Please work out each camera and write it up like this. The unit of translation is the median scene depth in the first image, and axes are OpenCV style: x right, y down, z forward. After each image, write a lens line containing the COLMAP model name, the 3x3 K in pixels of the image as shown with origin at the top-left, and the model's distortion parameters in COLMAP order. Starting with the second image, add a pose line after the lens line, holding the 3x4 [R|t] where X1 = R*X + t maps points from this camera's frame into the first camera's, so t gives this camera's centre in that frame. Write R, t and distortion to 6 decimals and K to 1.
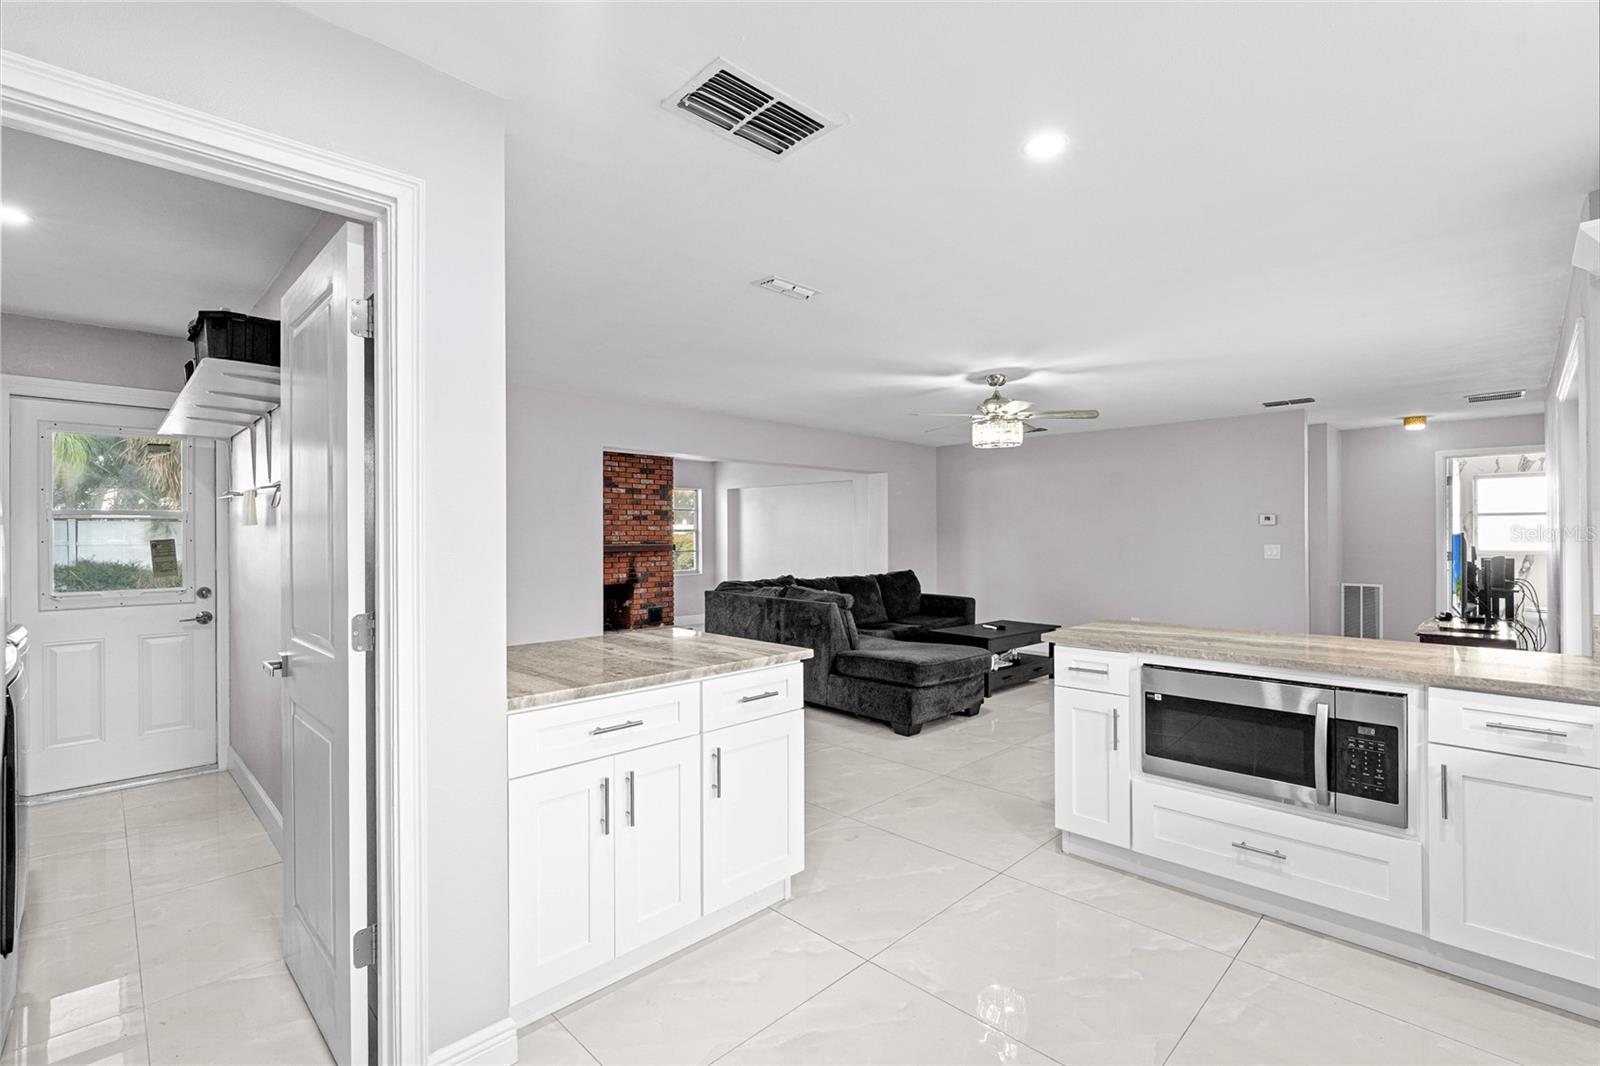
lens RADIAL K [[728.4, 0, 796.8], [0, 728.4, 523.4], [0, 0, 1]] dist [-0.003999, -0.000217]
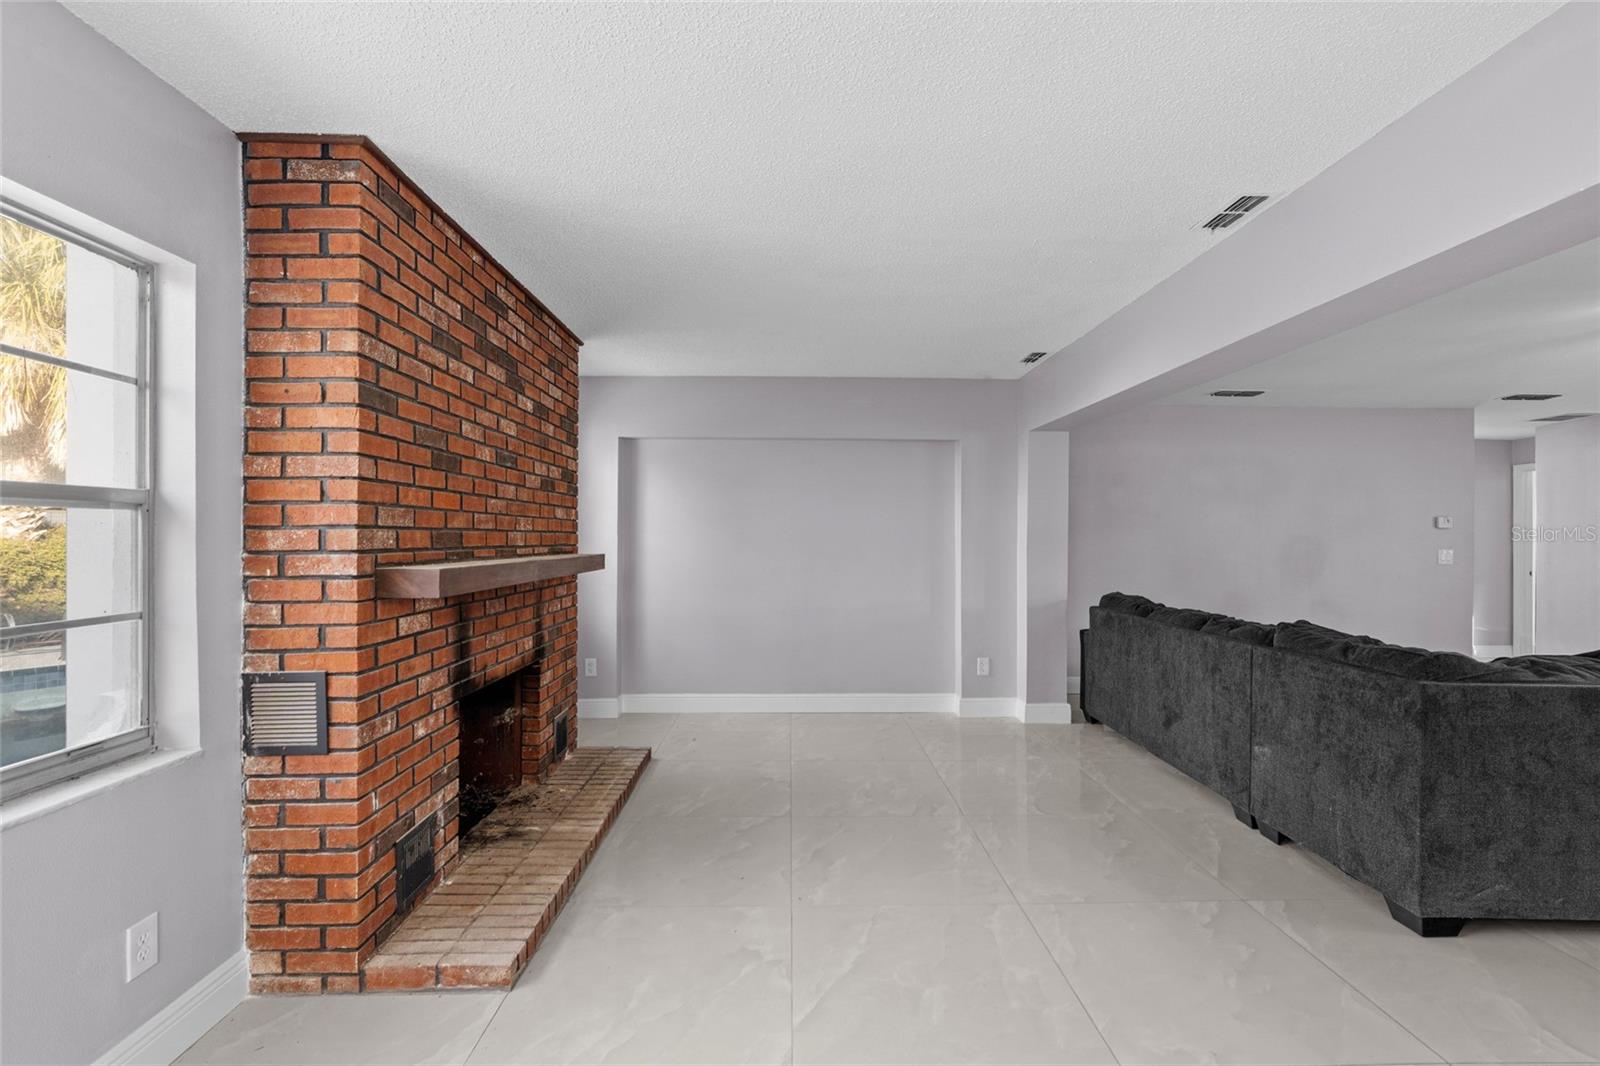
lens RADIAL K [[728.4, 0, 789.9], [0, 728.4, 535.9], [0, 0, 1]] dist [-0.003999, -0.000217]
pose [[0.694693, 0.008120, 0.719260, -0.490178], [-0.017903, 0.999822, 0.006004, 0.017626], [-0.719083, -0.017048, 0.694715, 0.792074]]
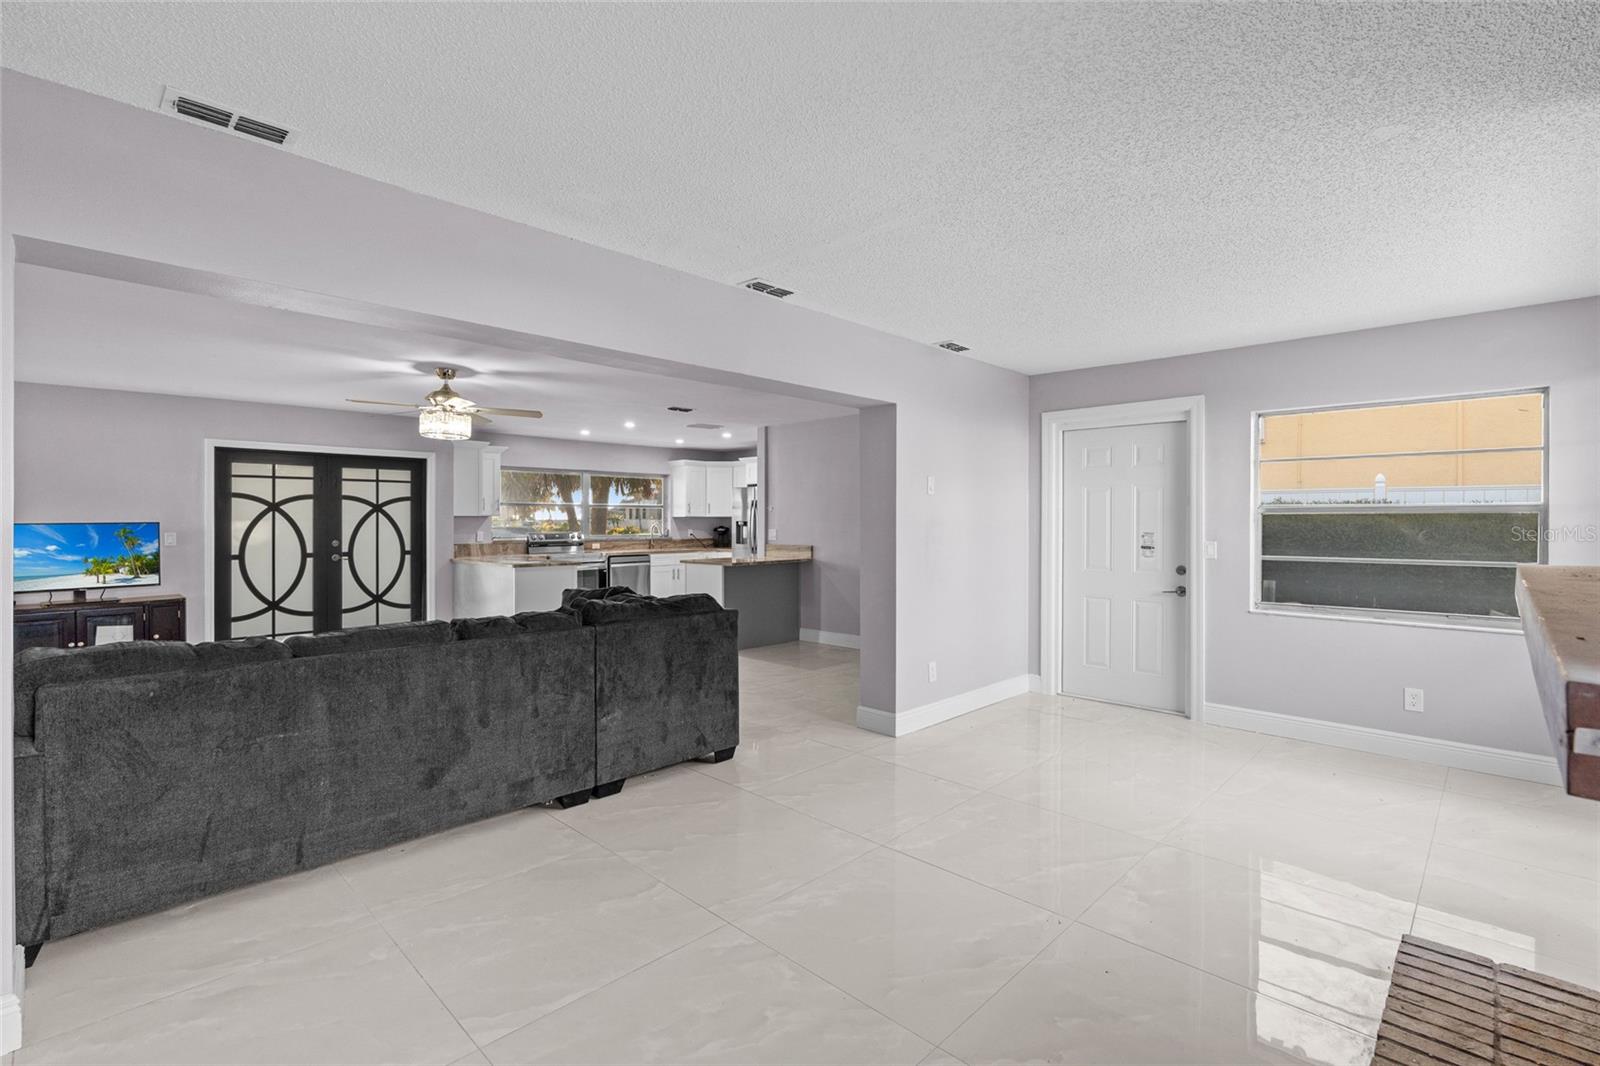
lens RADIAL K [[728.4, 0, 800.5], [0, 728.4, 521.4], [0, 0, 1]] dist [-0.003999, -0.000217]
pose [[-0.999825, 0.006204, -0.017623, -0.140057], [0.006441, 0.999890, -0.013397, 0.020522], [0.017538, -0.013508, -0.999755, 1.313032]]
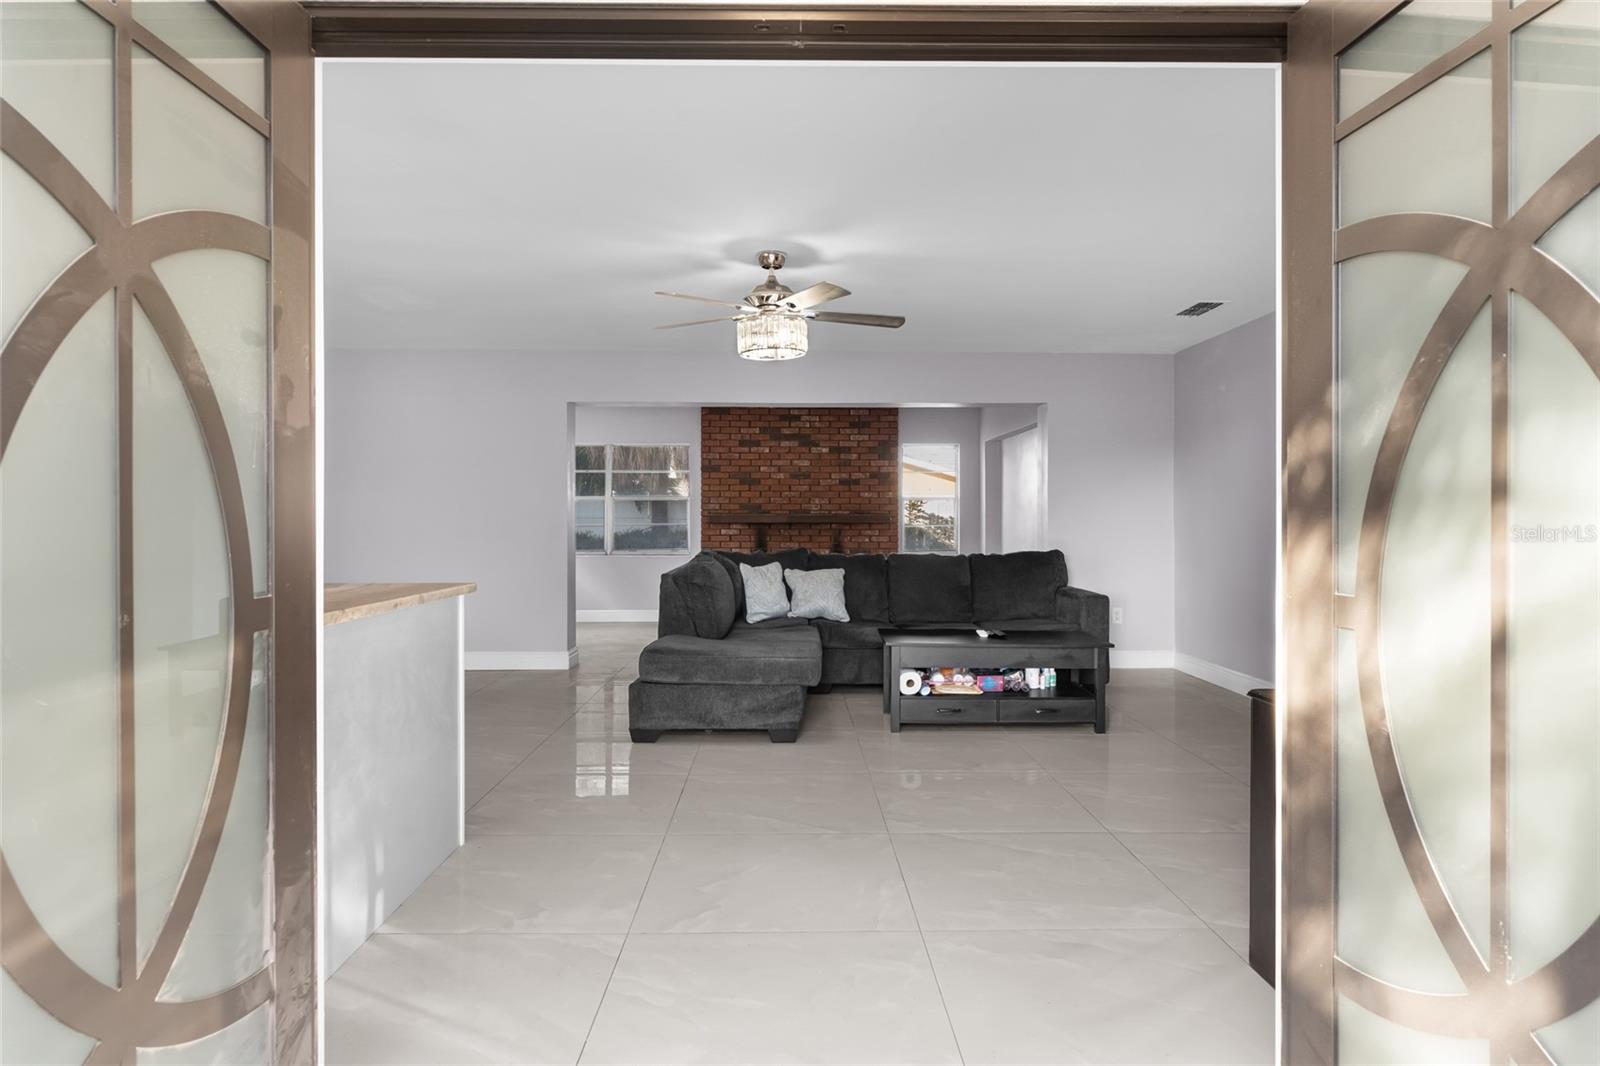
lens RADIAL K [[947.3, 0, 794.4], [0, 947.3, 523.1], [0, 0, 1]] dist [0.003063, -0.001033]
pose [[0.719293, 0.008013, -0.694661, 0.590854], [0.004988, 0.999848, 0.016698, 0.024736], [0.694689, -0.015475, 0.719143, 0.231738]]
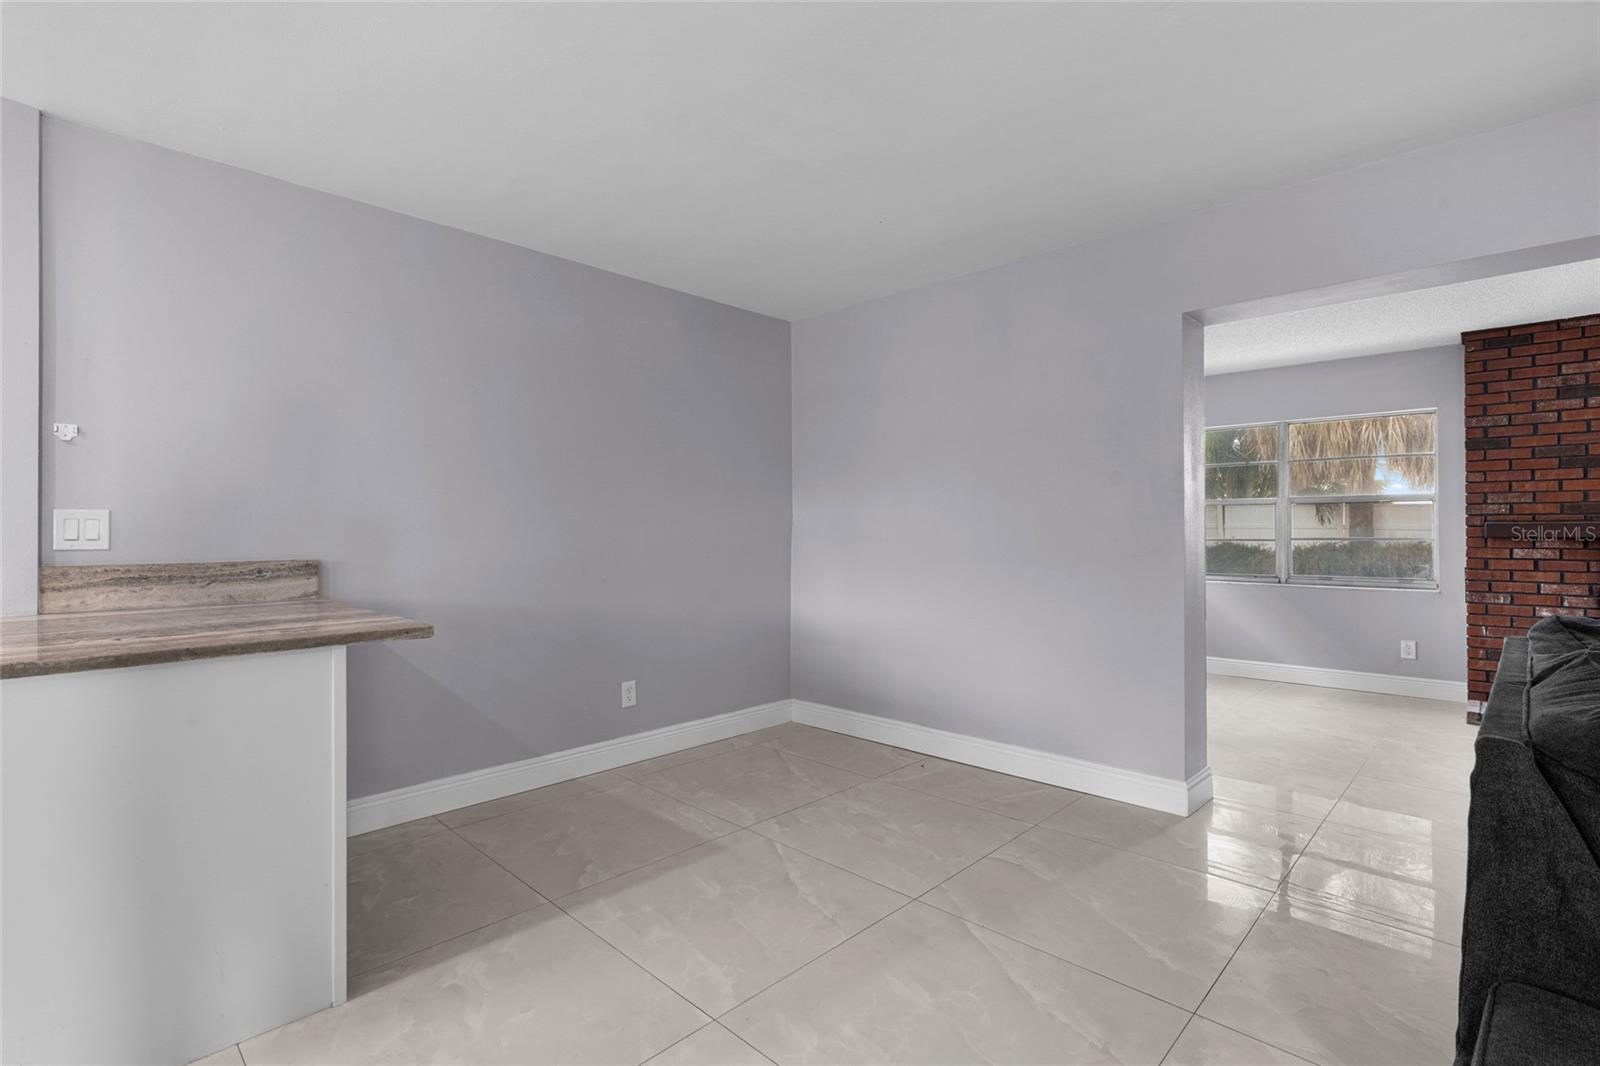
lens RADIAL K [[728.4, 0, 802.3], [0, 728.4, 528.4], [0, 0, 1]] dist [-0.003999, -0.000217]
pose [[0.016588, 0.001962, -0.999860, 0.169596], [0.015553, 0.999877, 0.002220, 0.028782], [0.999741, -0.015588, 0.016556, 0.534876]]
